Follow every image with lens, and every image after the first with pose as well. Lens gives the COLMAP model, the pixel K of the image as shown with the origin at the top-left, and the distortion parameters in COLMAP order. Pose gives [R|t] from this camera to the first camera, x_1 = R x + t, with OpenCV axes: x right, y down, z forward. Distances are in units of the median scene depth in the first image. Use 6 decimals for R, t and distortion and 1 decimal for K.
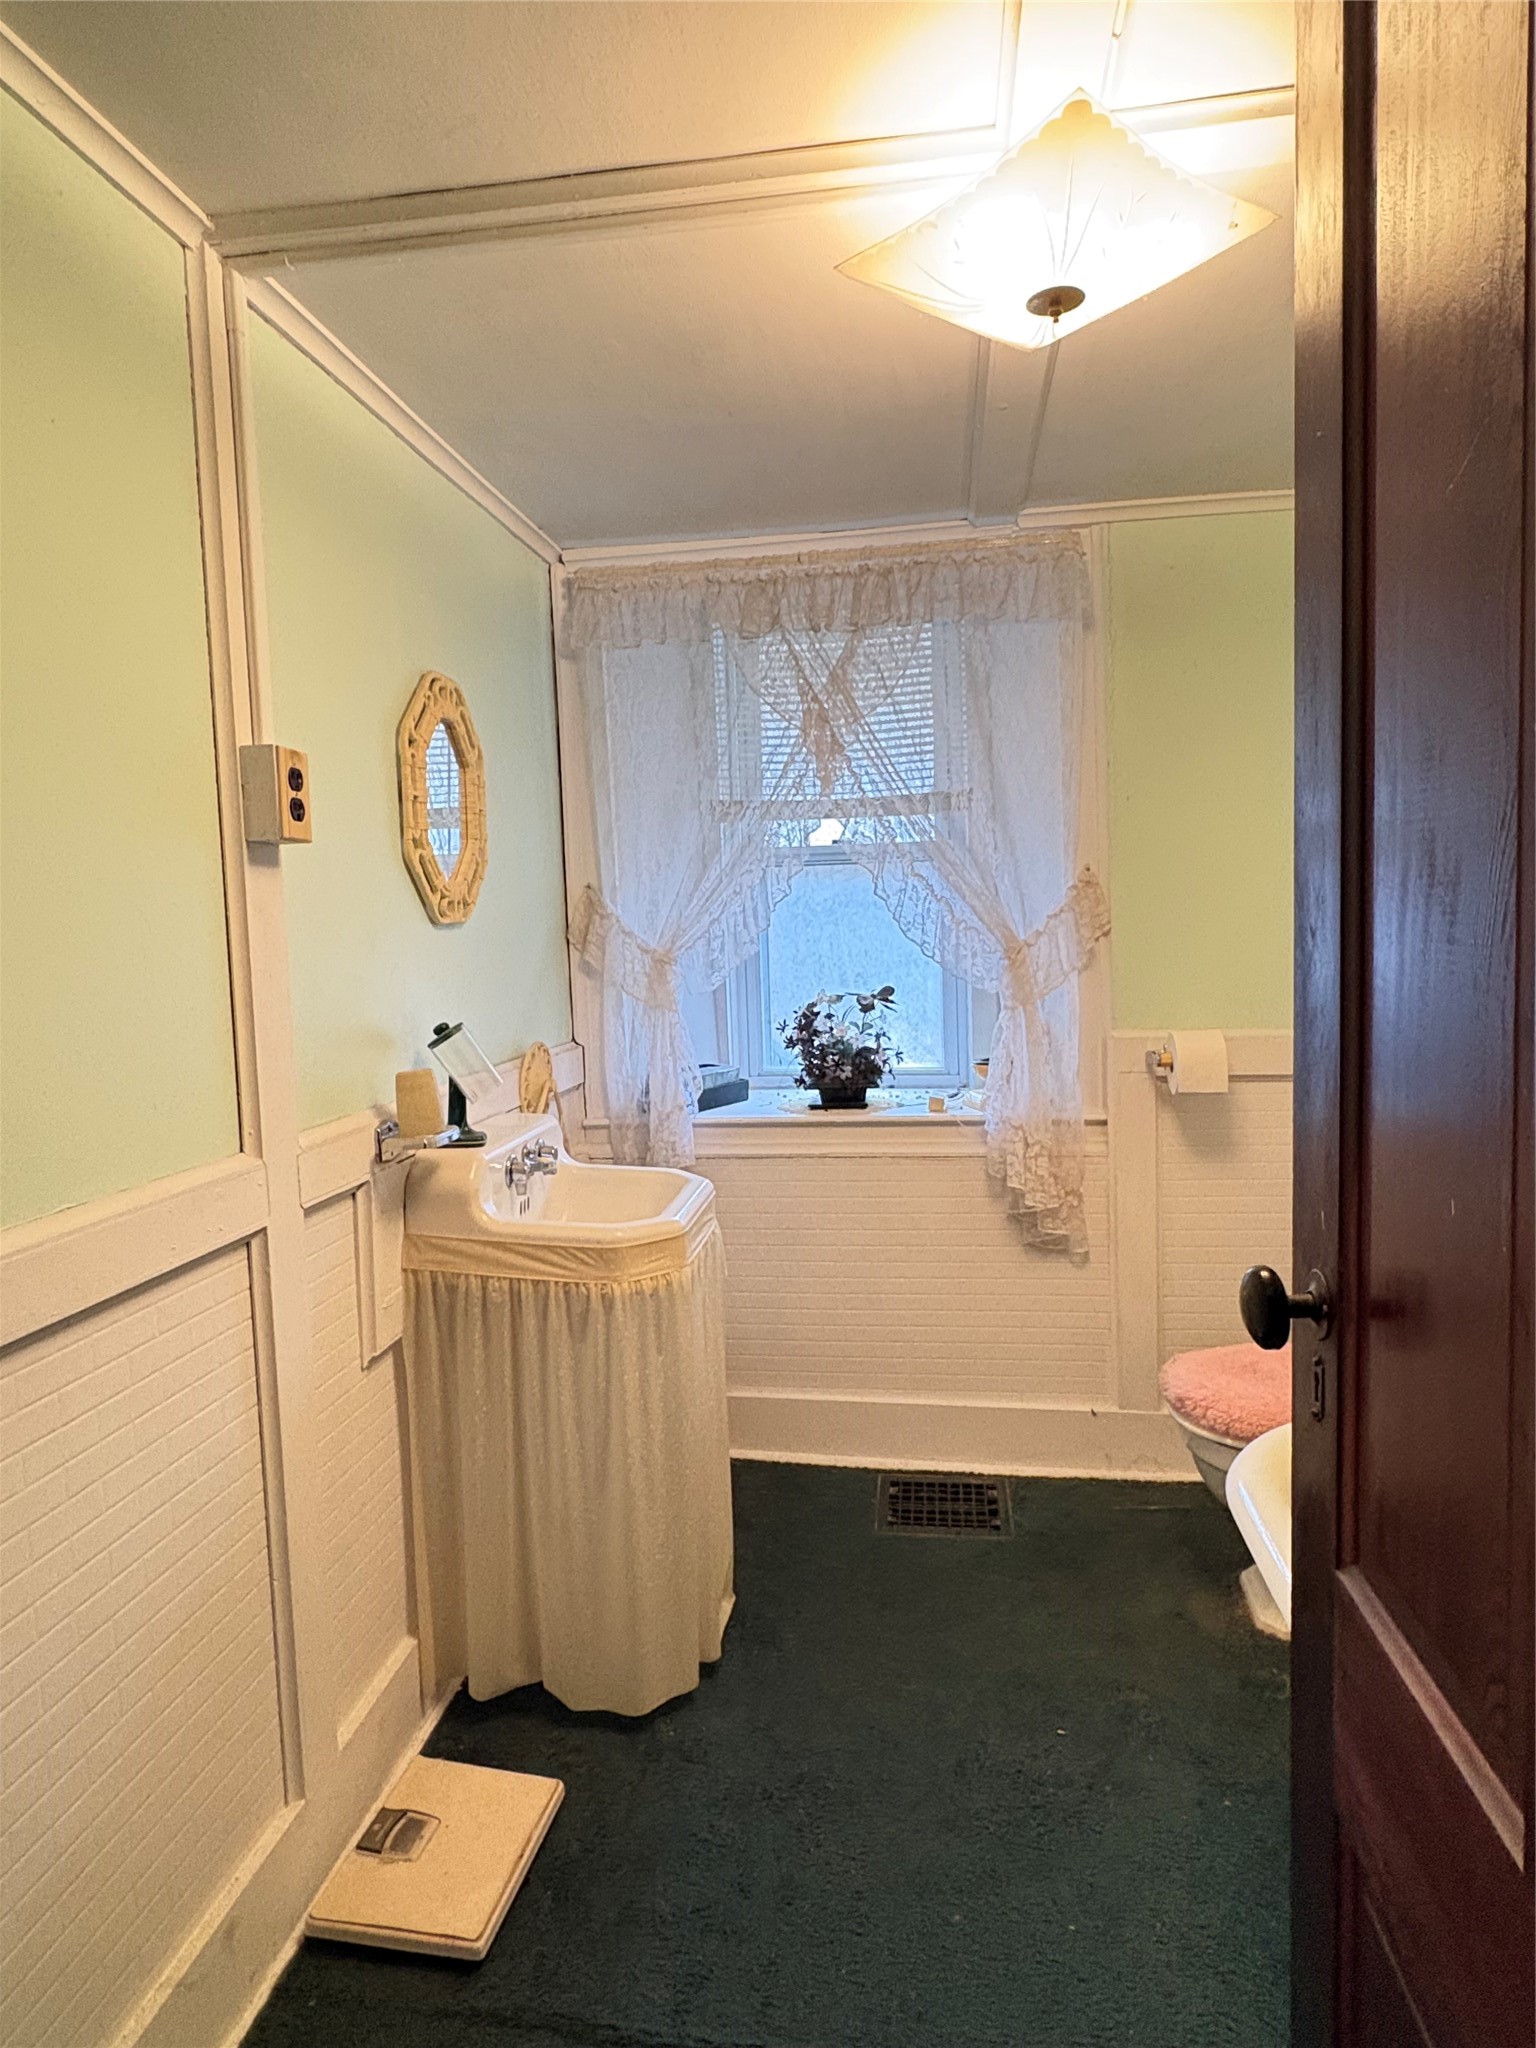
lens RADIAL K [[1173.2, 0, 768.0], [0, 1173.2, 1024.0], [0, 0, 1]] dist [-0.003157, 0.001357]
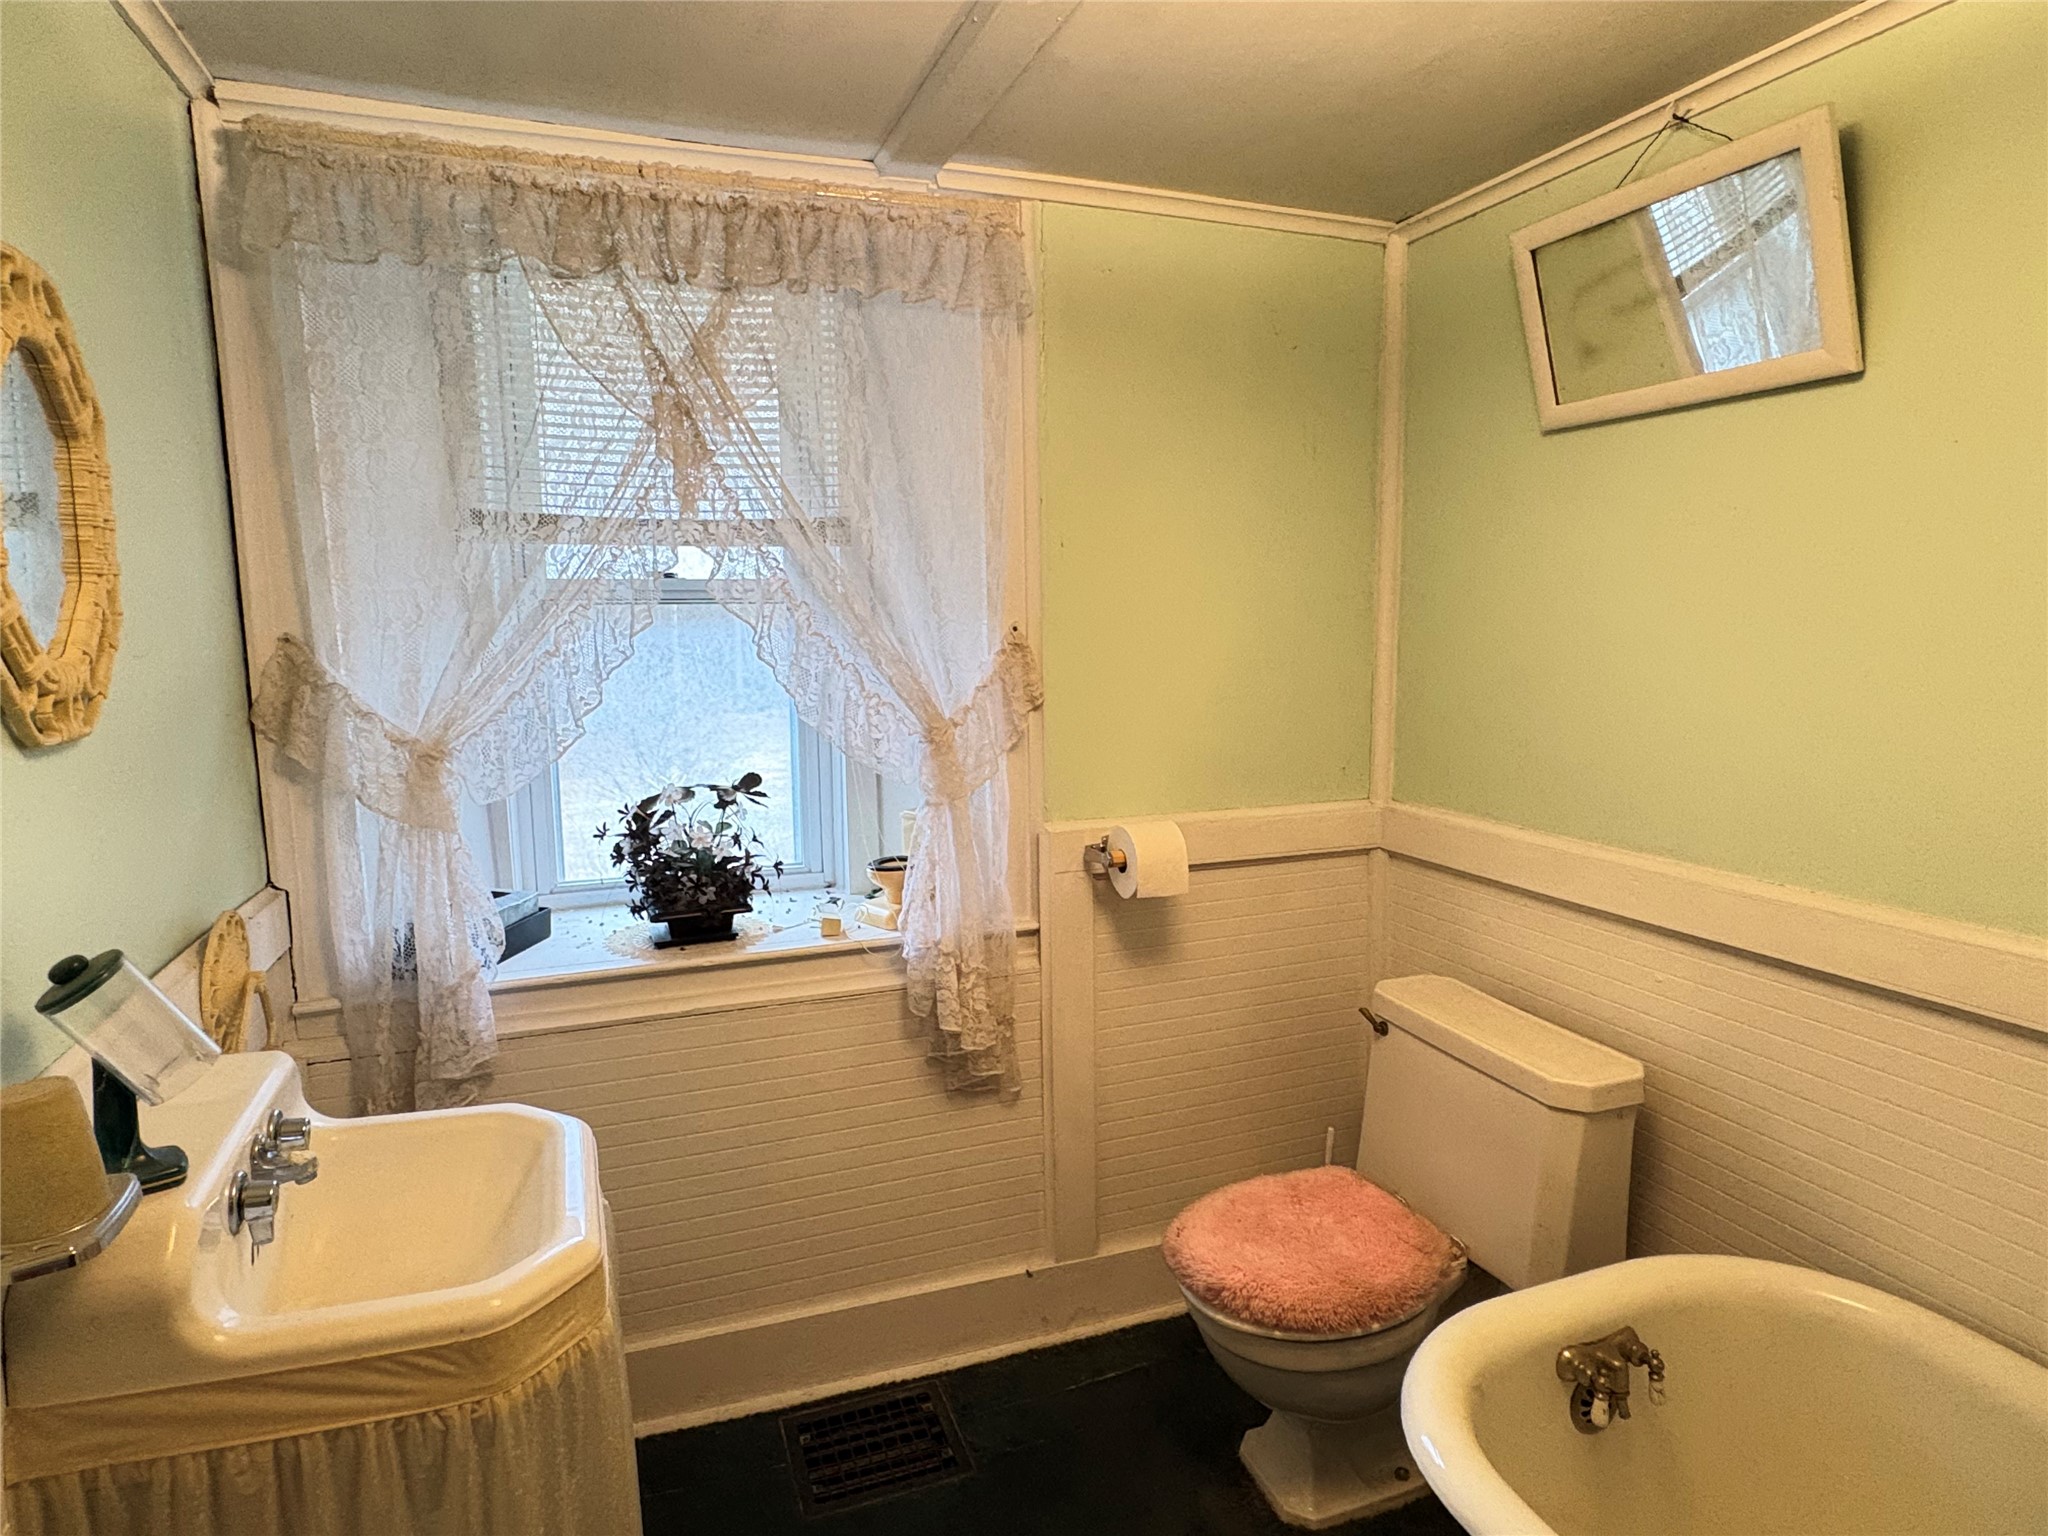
lens RADIAL K [[1173.2, 0, 1024.0], [0, 1173.2, 768.0], [0, 0, 1]] dist [-0.003157, 0.001357]
pose [[0.877332, -0.041791, 0.478060, -0.118007], [0.025878, 0.998871, 0.039829, -0.068169], [-0.479185, -0.022573, 0.877424, 0.279020]]
